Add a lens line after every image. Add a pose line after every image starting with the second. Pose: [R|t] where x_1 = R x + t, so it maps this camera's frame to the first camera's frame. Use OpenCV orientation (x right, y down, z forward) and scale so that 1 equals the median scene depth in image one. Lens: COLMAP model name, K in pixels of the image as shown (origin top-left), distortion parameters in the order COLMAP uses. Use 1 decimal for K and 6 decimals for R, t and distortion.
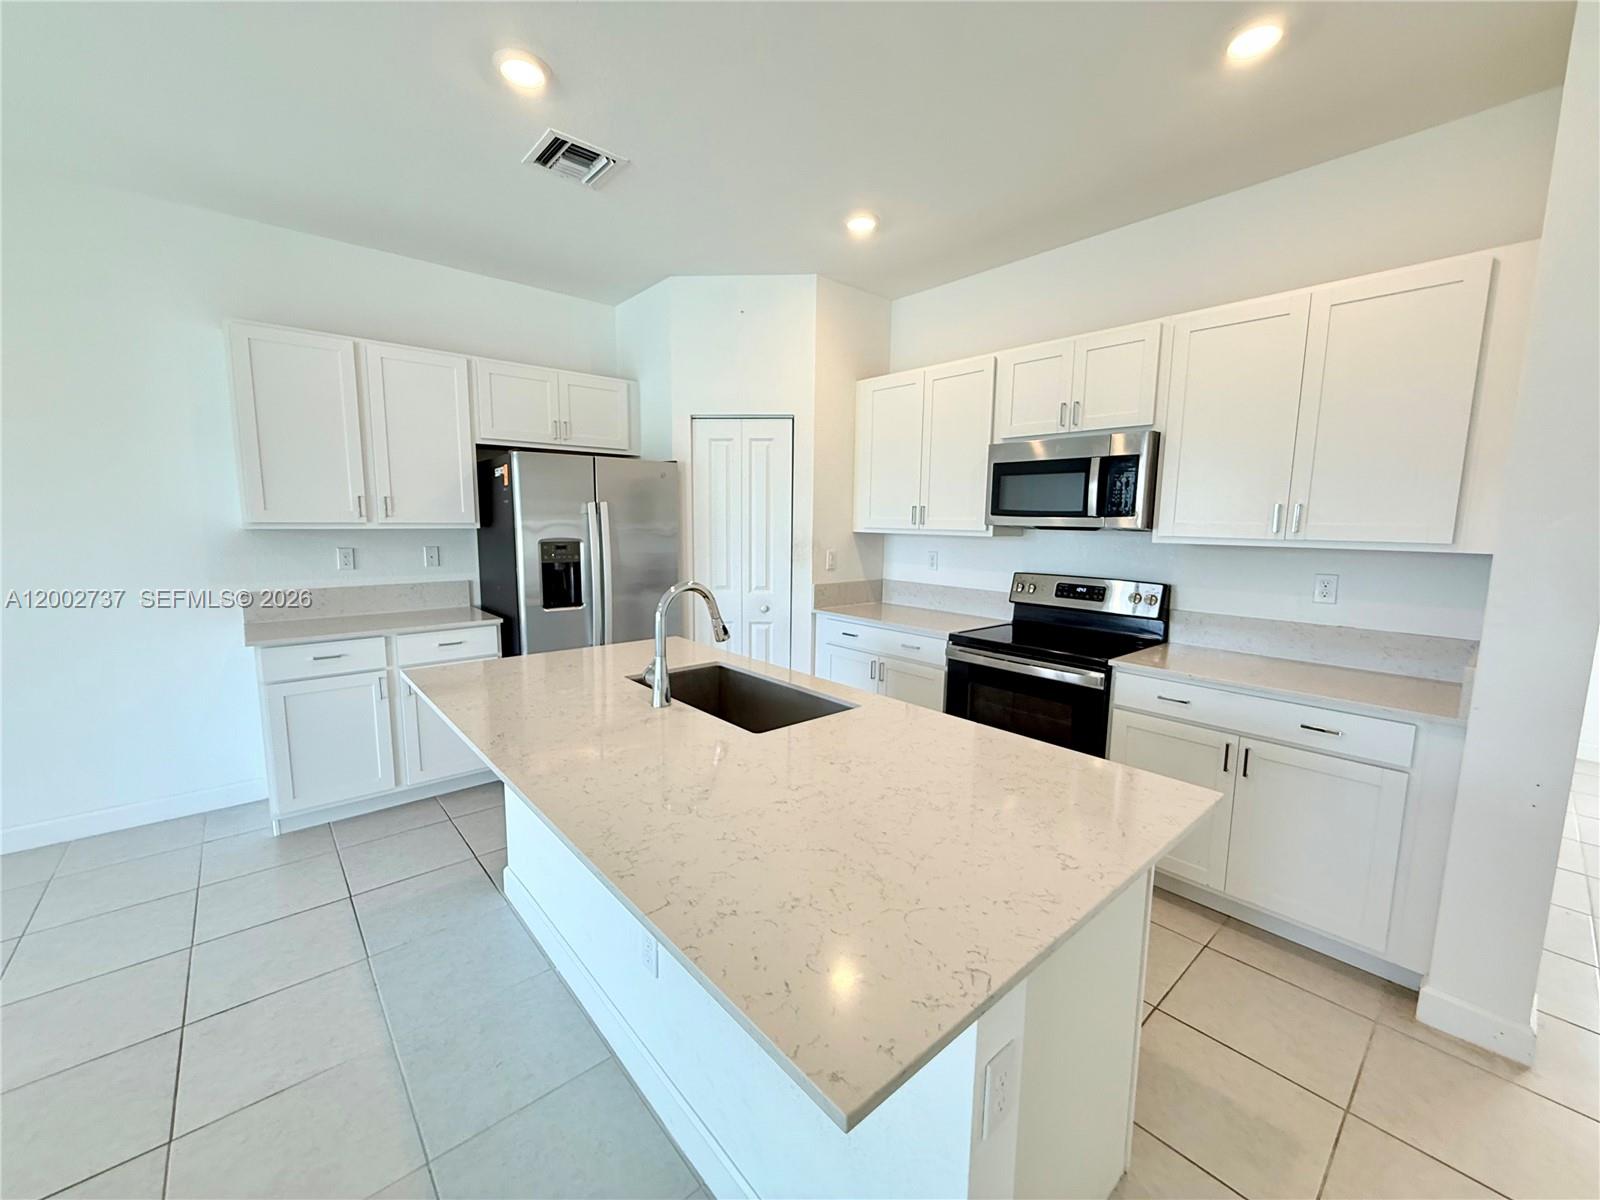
lens RADIAL K [[637.0, 0, 802.8], [0, 637.0, 602.0], [0, 0, 1]] dist [0.002688, 0.000550]
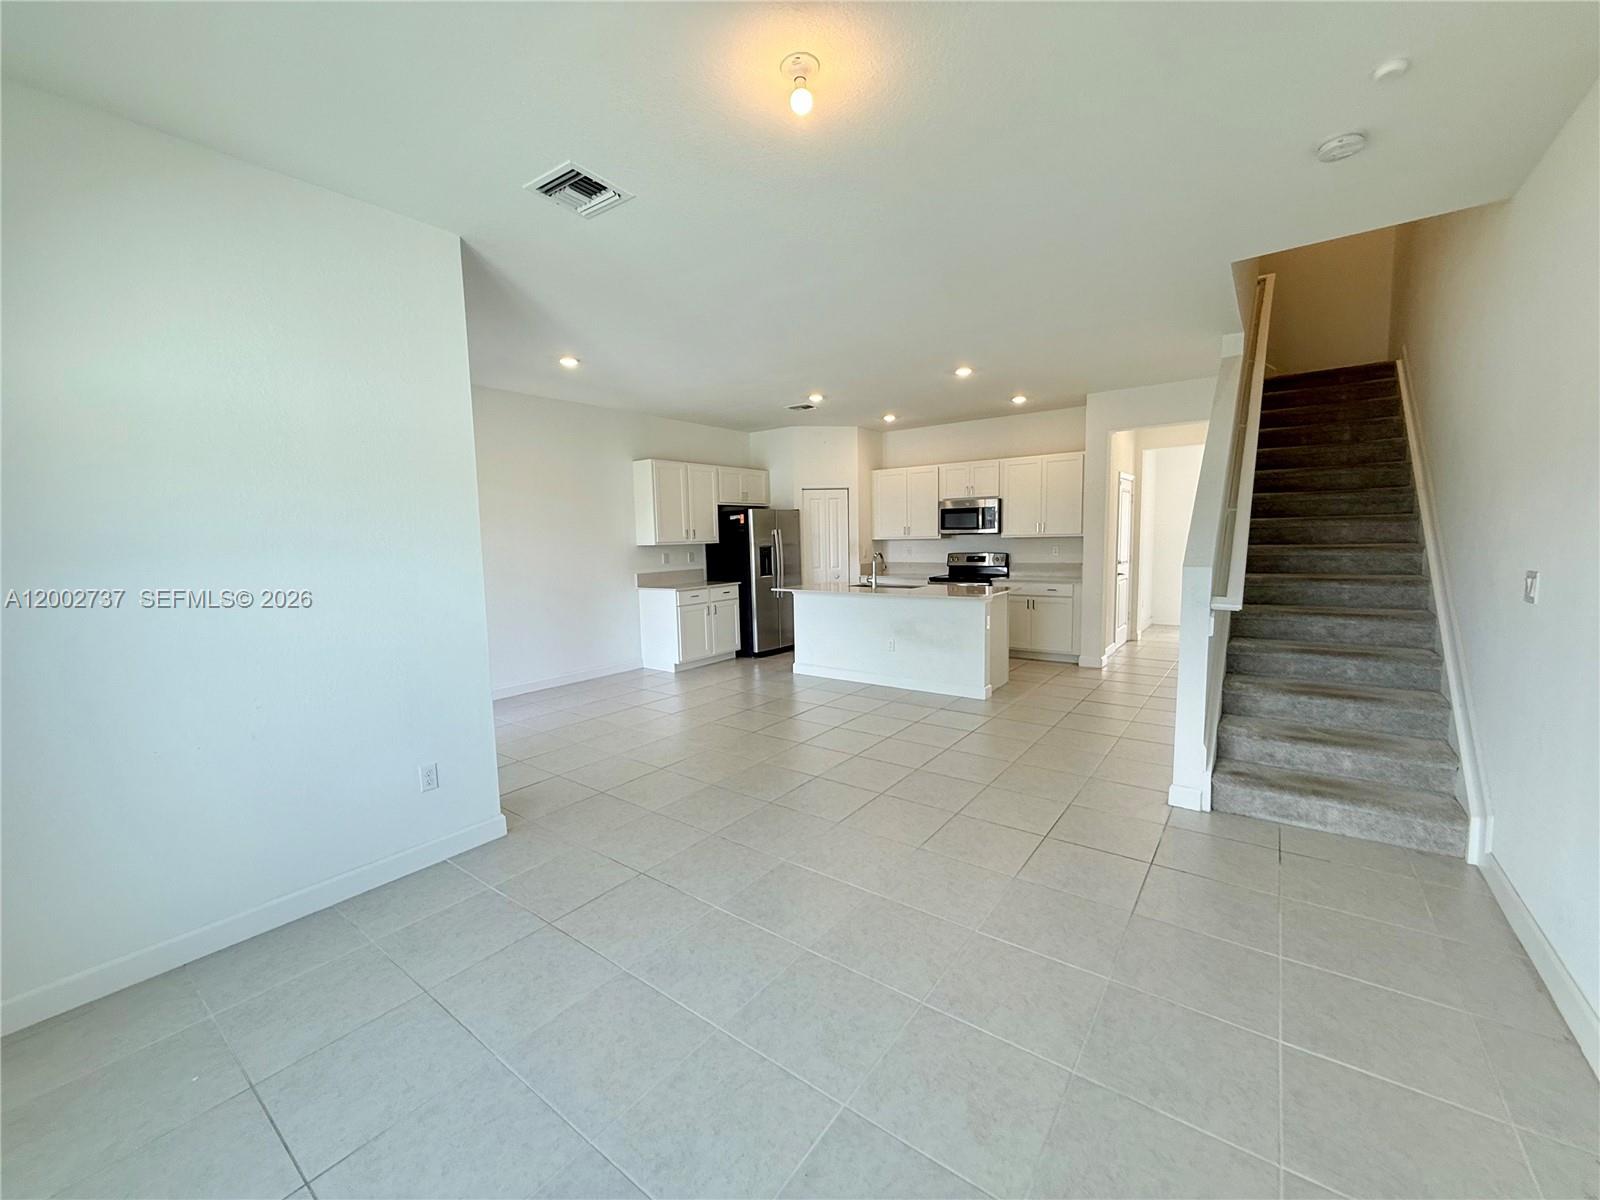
lens RADIAL K [[637.0, 0, 797.5], [0, 637.0, 599.0], [0, 0, 1]] dist [0.002688, 0.000550]
pose [[0.978165, -0.053226, 0.200900, -0.743544], [0.060387, 0.997734, -0.029683, 0.168808], [-0.198864, 0.041167, 0.979162, -1.276523]]
